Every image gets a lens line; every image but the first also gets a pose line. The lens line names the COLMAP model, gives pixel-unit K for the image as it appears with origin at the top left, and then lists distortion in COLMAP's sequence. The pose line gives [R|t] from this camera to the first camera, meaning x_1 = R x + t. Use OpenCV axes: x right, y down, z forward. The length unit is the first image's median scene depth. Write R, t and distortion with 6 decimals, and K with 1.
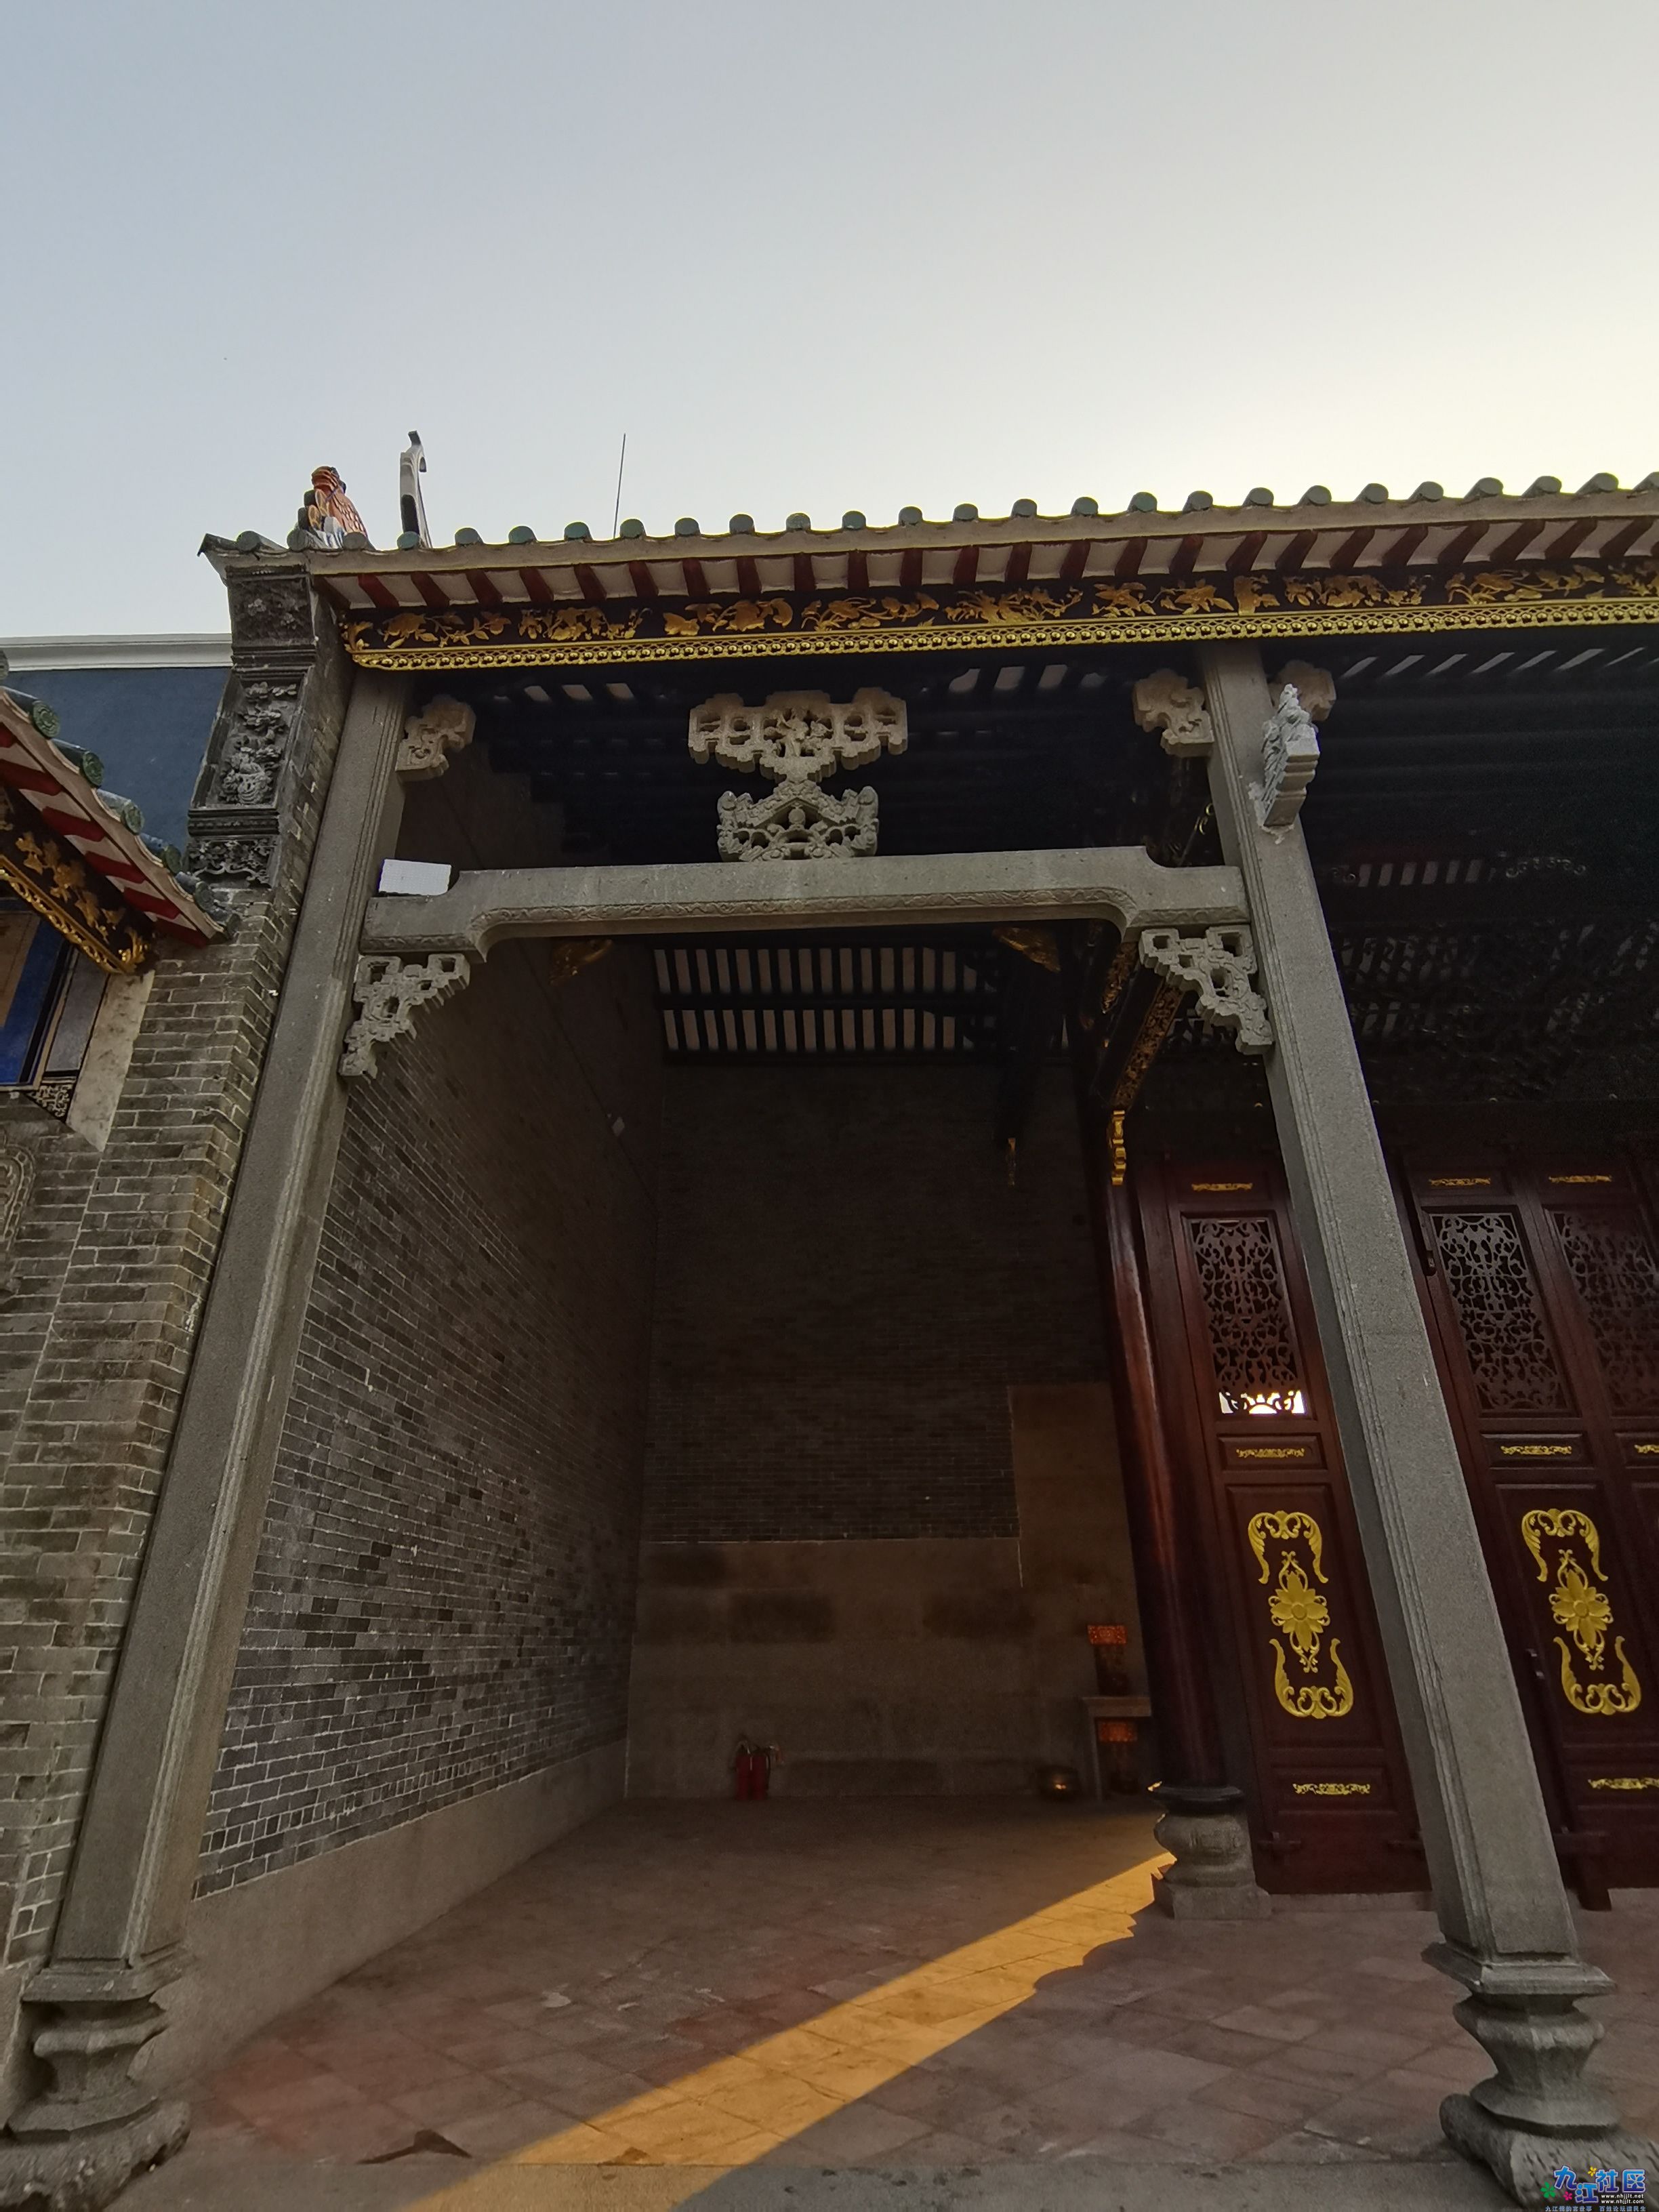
lens RADIAL K [[1097.4, 0, 829.5], [0, 1097.4, 1106.0], [0, 0, 1]] dist [0.000298, -0.000446]
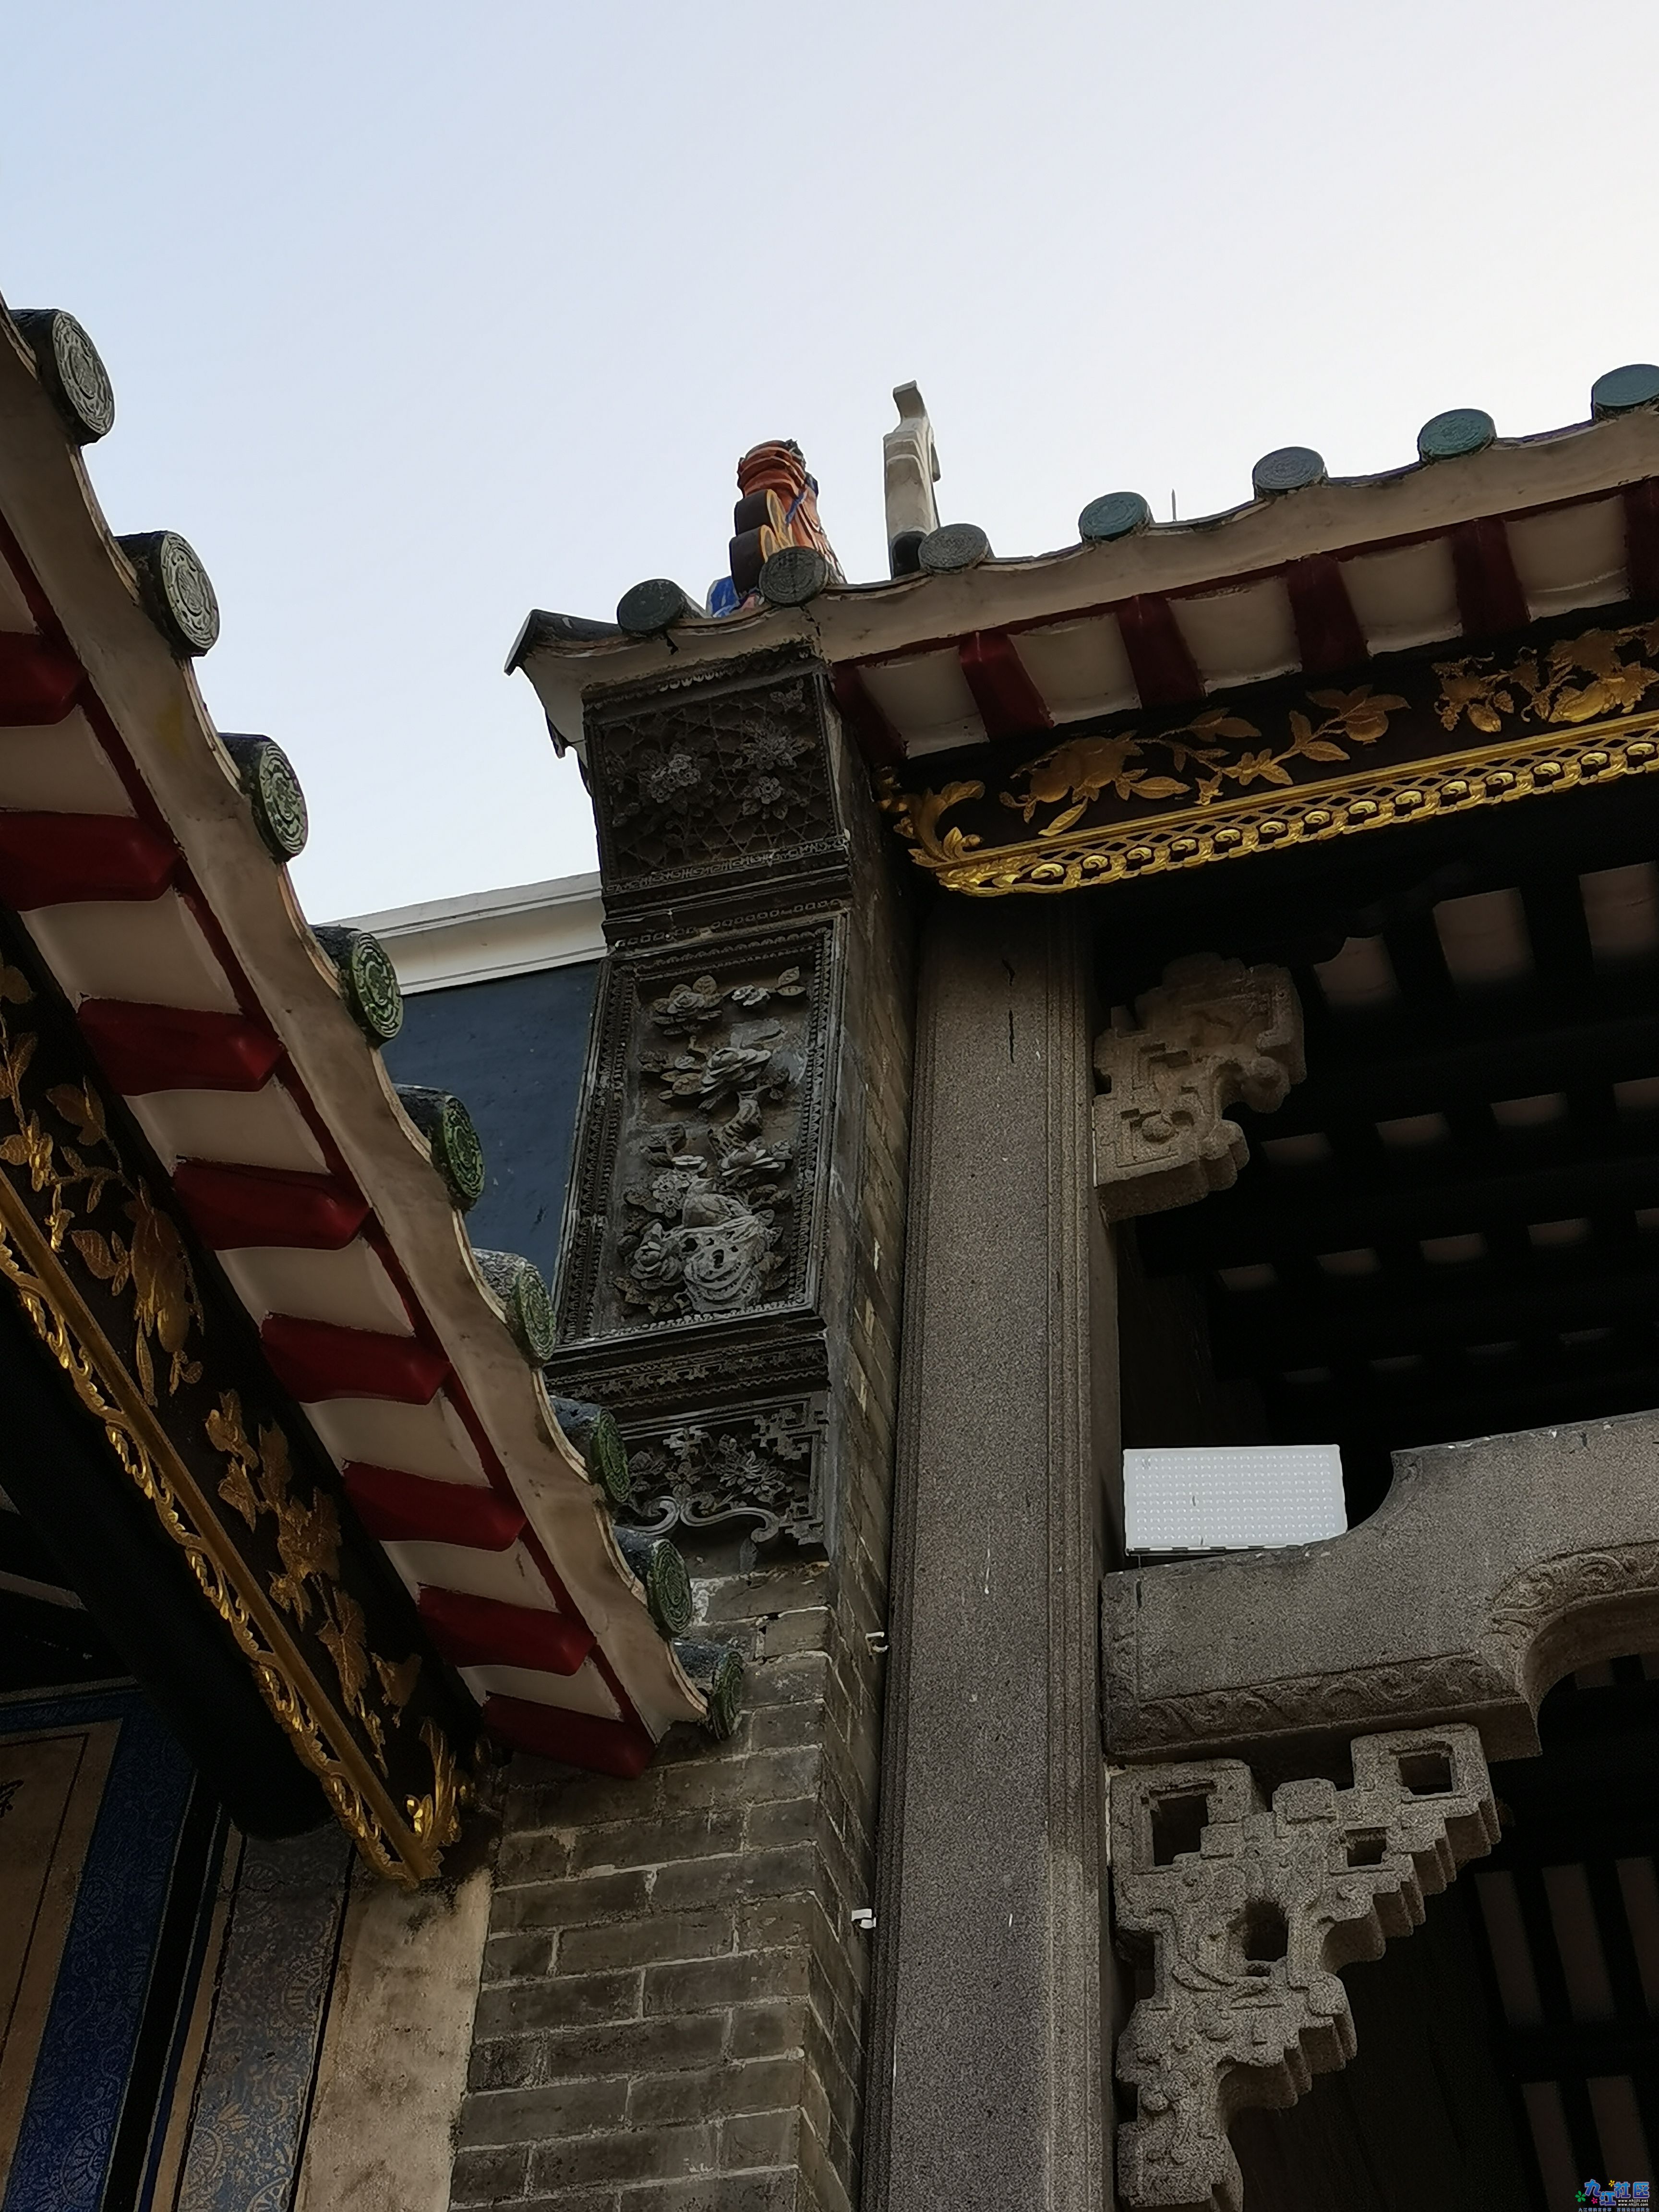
lens RADIAL K [[3295.3, 0, 829.5], [0, 3295.3, 1106.0], [0, 0, 1]] dist [0.034344, 0.012599]
pose [[0.966765, -0.151721, -0.205782, -0.296125], [0.059334, 0.916053, -0.396645, 0.039468], [0.248687, 0.371252, 0.894610, 0.157069]]
